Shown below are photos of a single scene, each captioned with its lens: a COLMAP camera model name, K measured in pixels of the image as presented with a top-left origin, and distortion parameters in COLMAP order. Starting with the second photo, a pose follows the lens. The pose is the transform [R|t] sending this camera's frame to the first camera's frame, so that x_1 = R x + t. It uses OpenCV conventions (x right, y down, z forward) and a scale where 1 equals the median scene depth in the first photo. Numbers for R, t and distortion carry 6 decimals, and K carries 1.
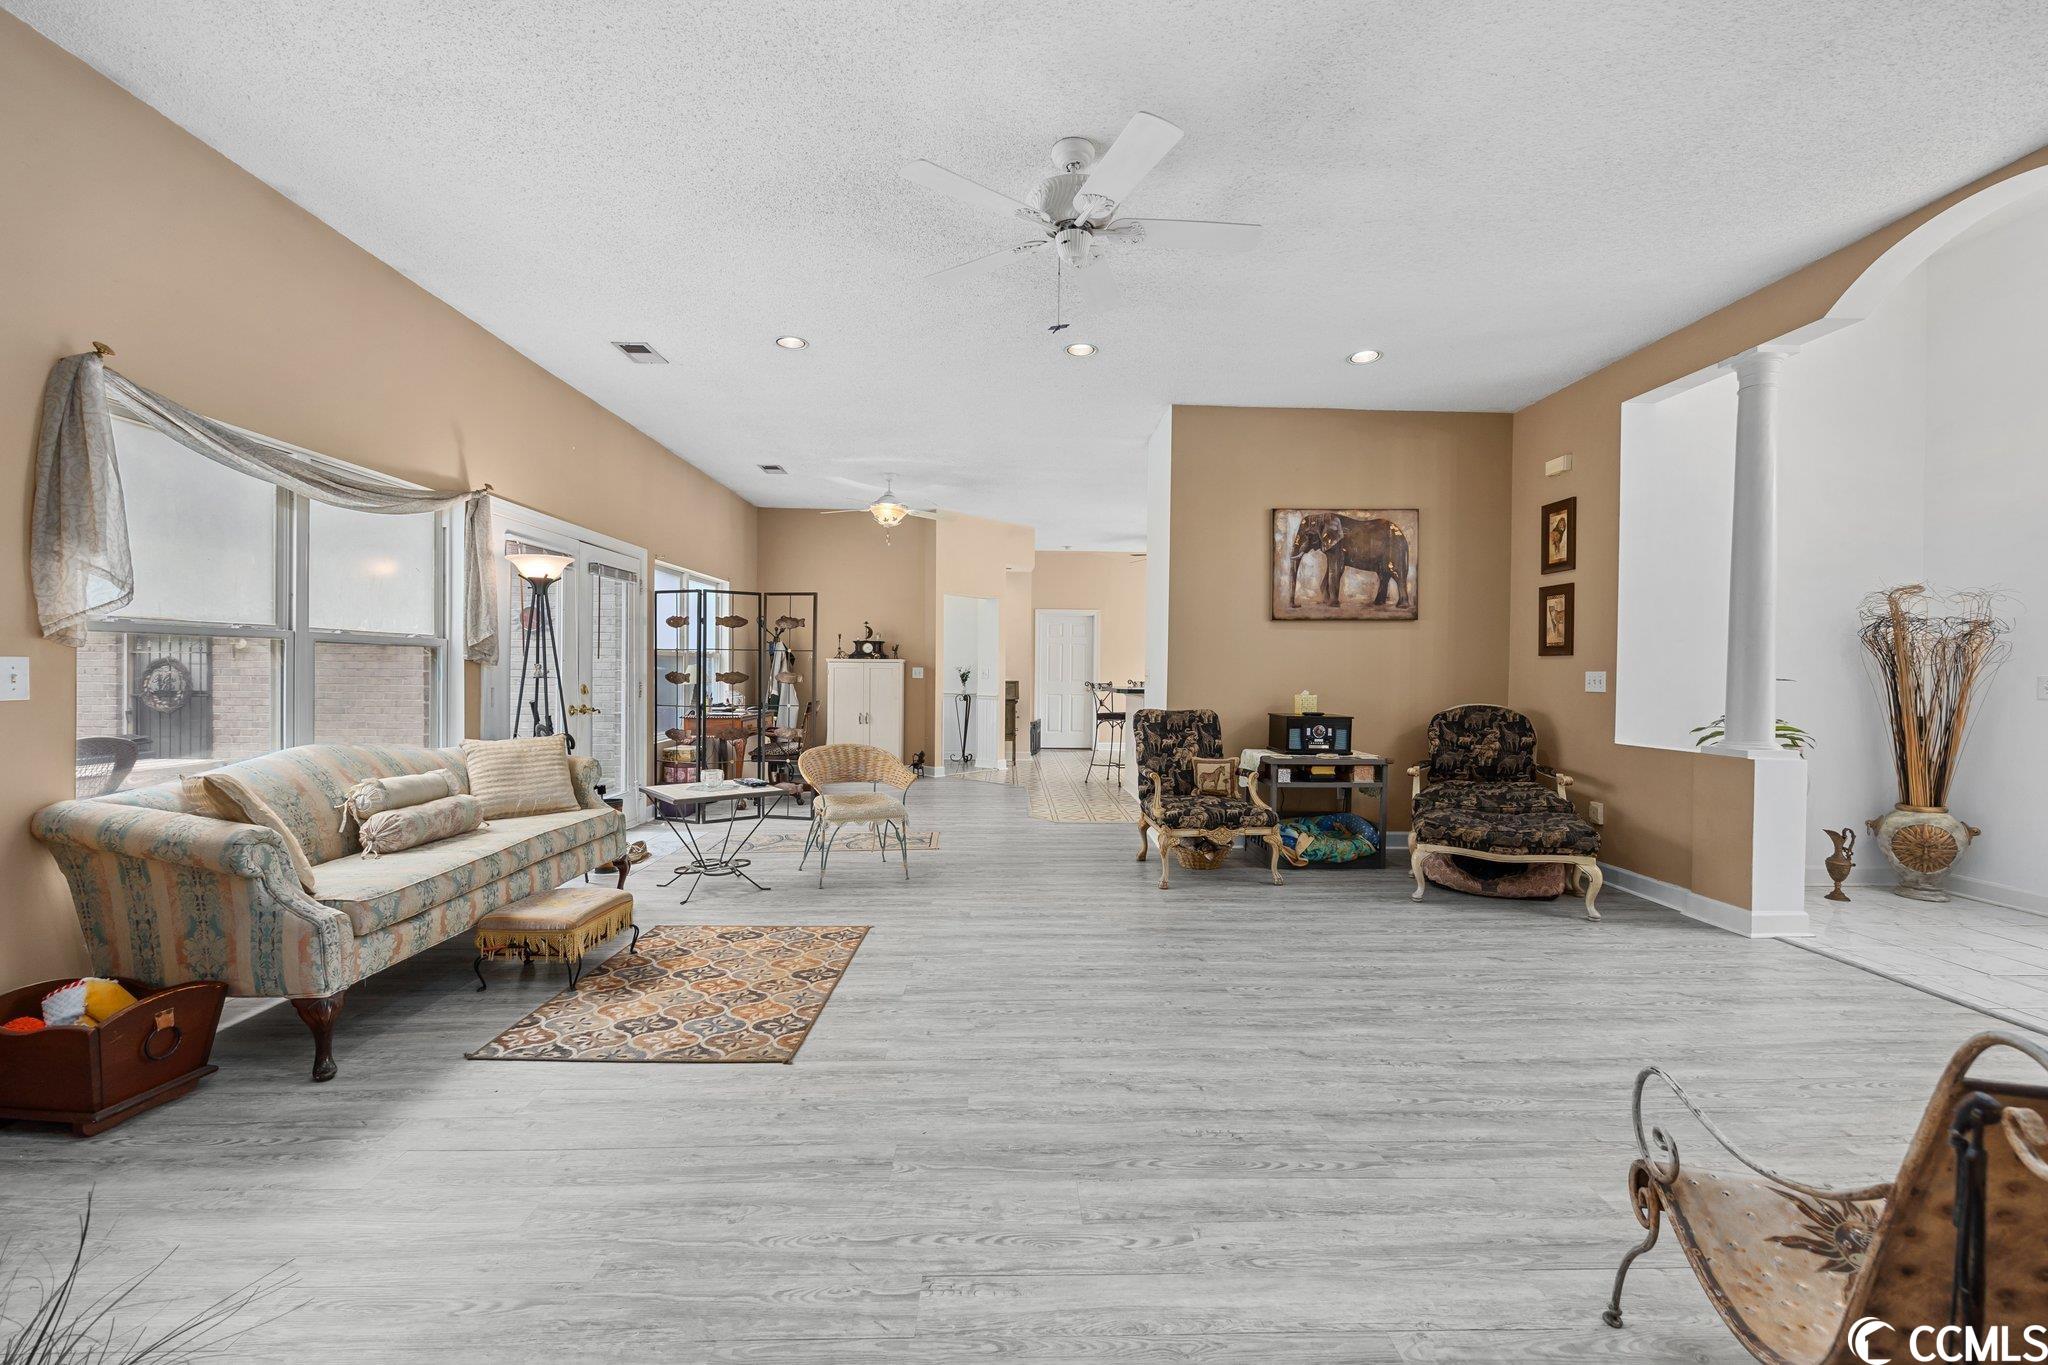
lens RADIAL K [[817.8, 0, 1031.7], [0, 817.8, 674.7], [0, 0, 1]] dist [0.001475, 0.000063]
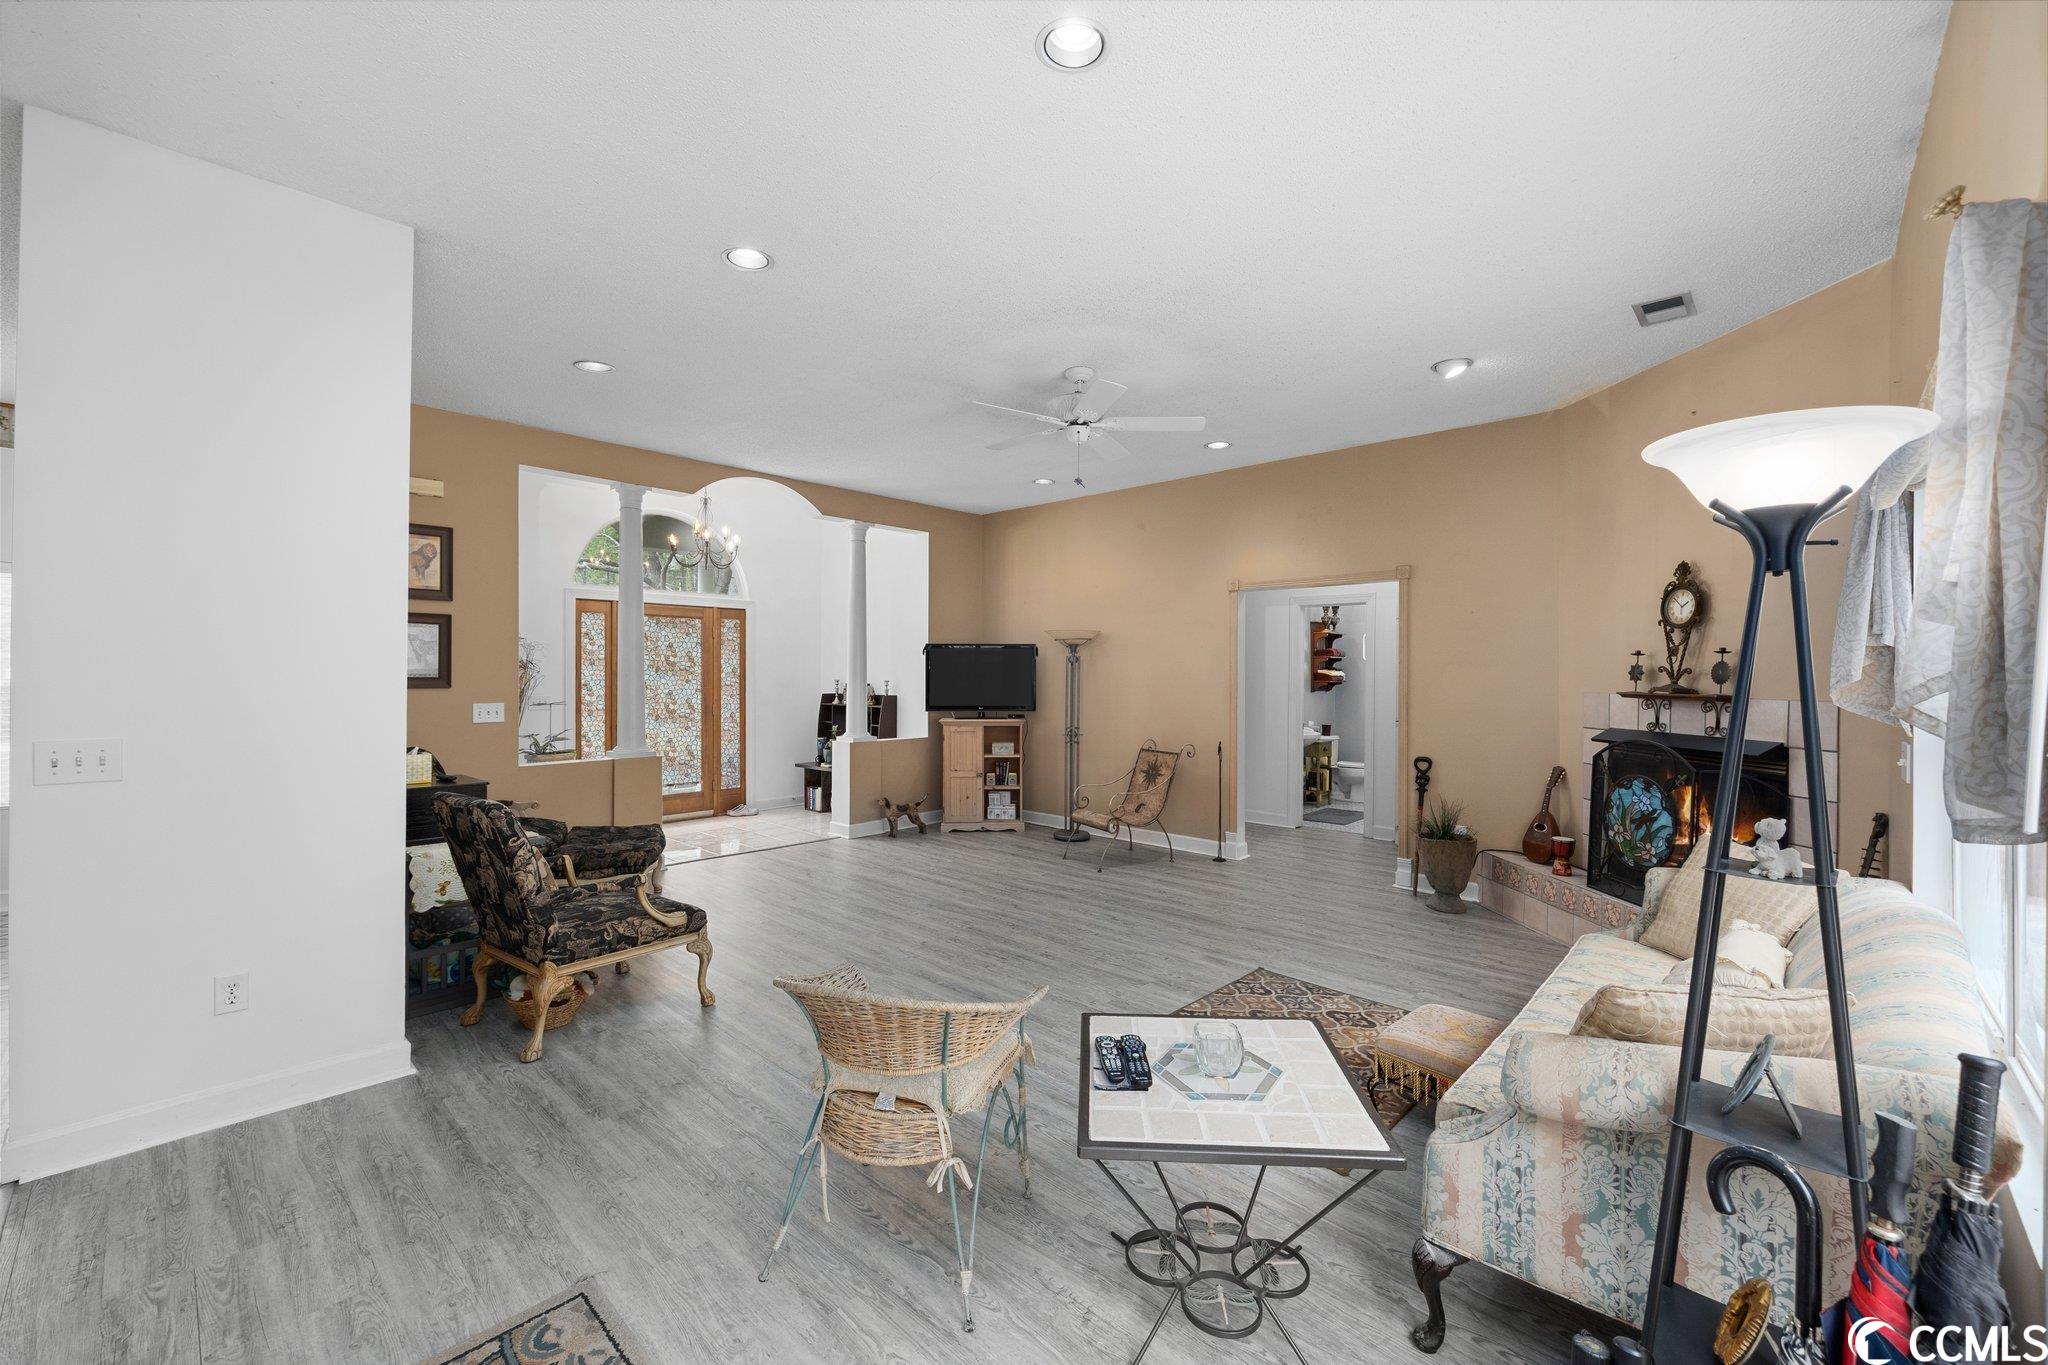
lens RADIAL K [[817.8, 0, 1031.7], [0, 817.8, 674.7], [0, 0, 1]] dist [0.001475, 0.000063]
pose [[-0.708214, -0.014439, 0.705851, -0.931417], [-0.005700, 0.999875, 0.014734, -0.099242], [-0.705975, 0.006412, -0.708207, 2.070810]]
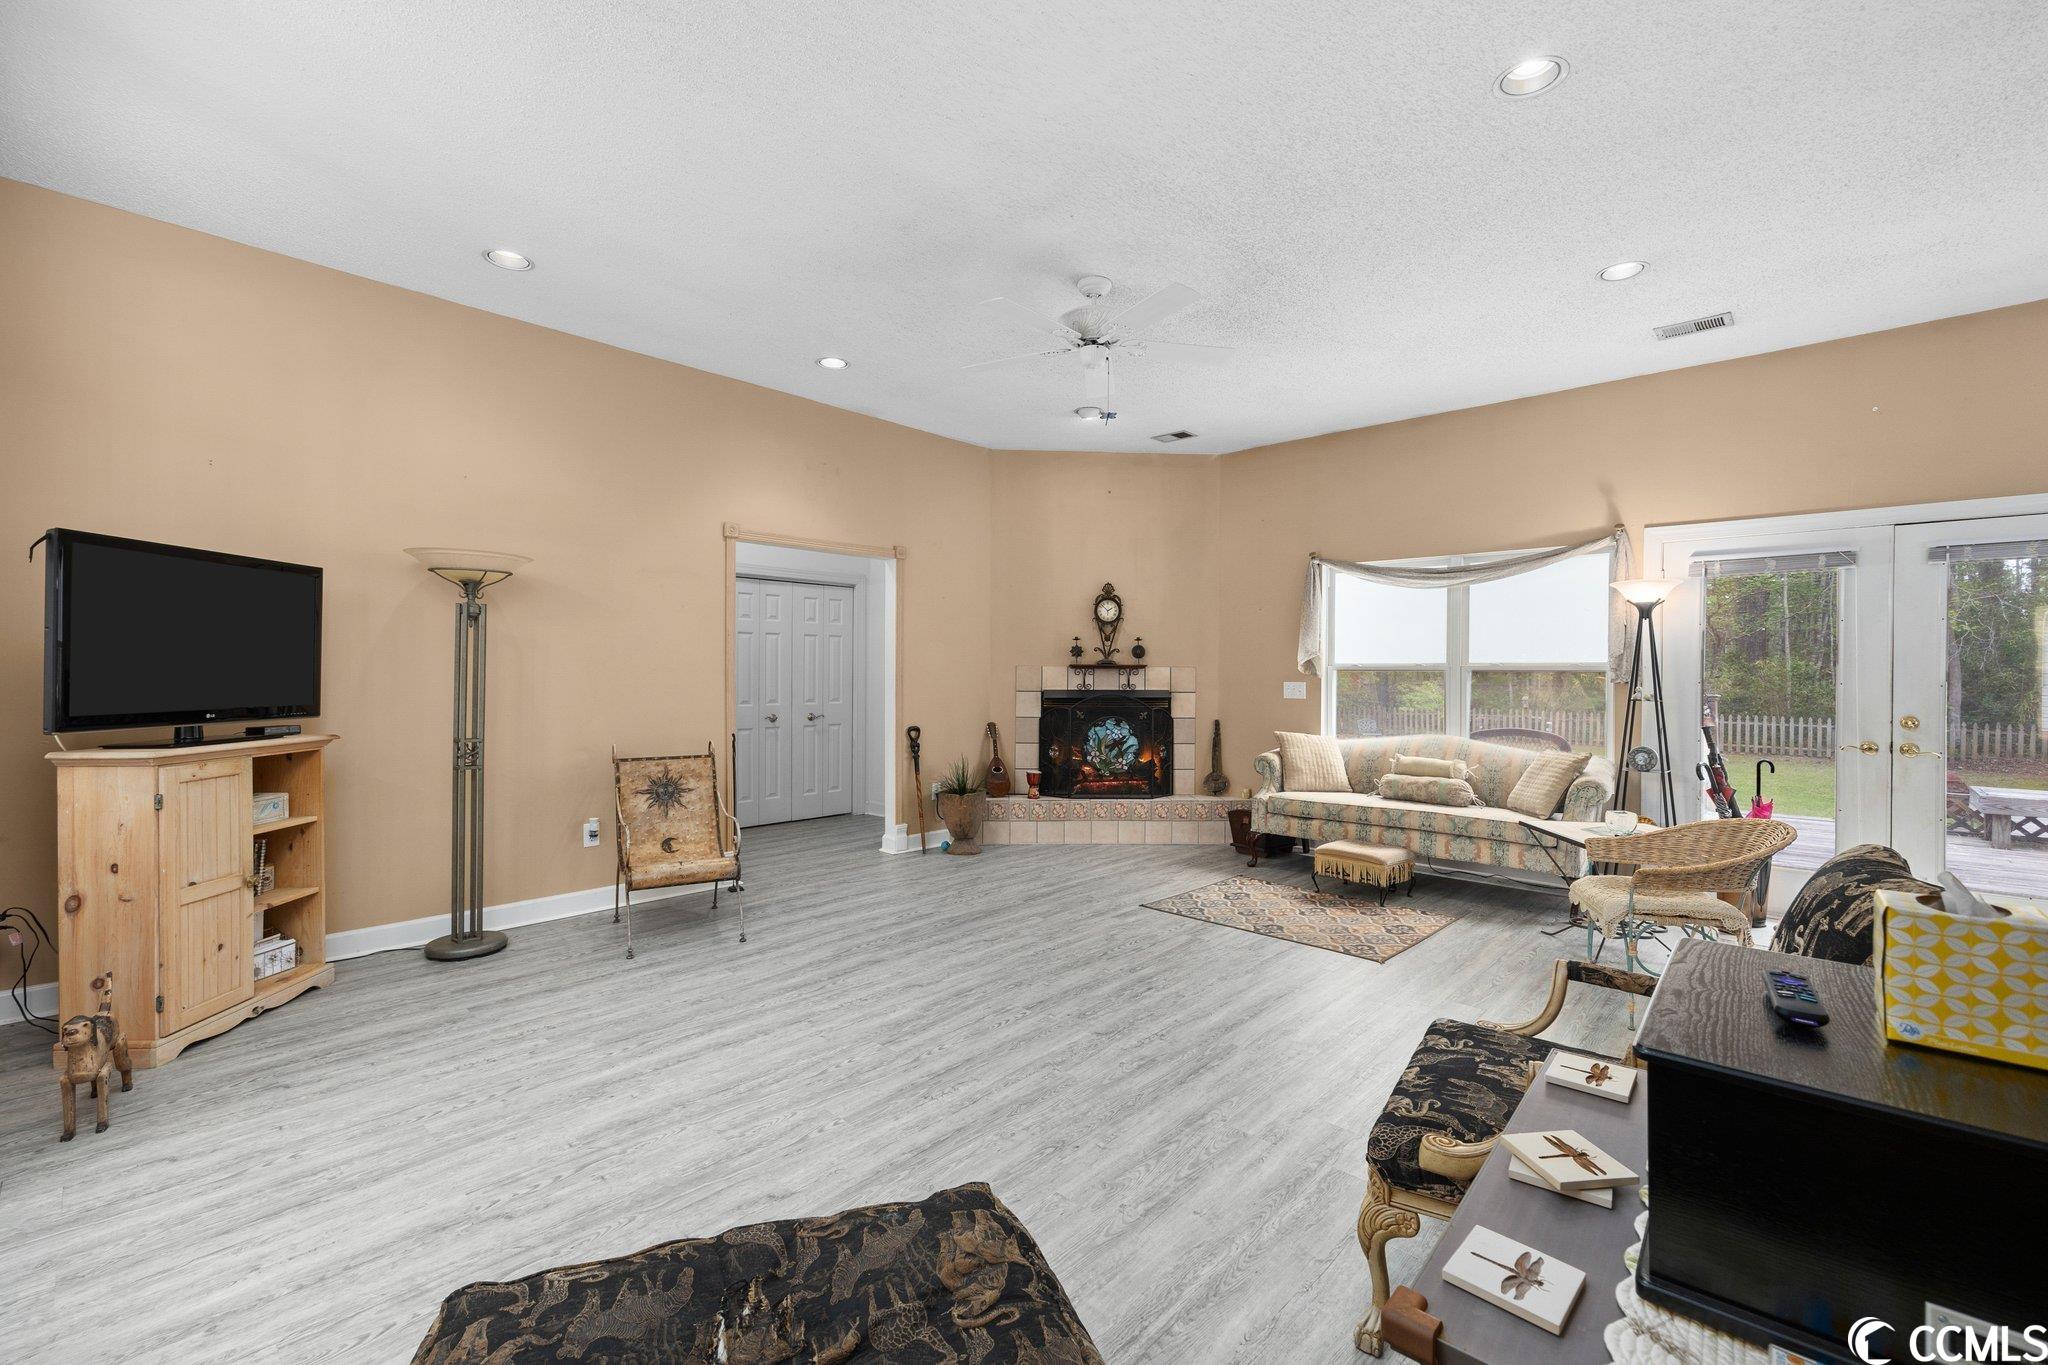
lens RADIAL K [[861.7, 0, 1024.0], [0, 861.7, 682.5], [0, 0, 1]] dist [-0.000136, -0.000002]
pose [[-0.708659, -0.006610, -0.705520, 1.037282], [-0.017054, 0.999824, 0.007763, -0.020812], [0.705345, 0.017533, -0.708647, 1.828703]]
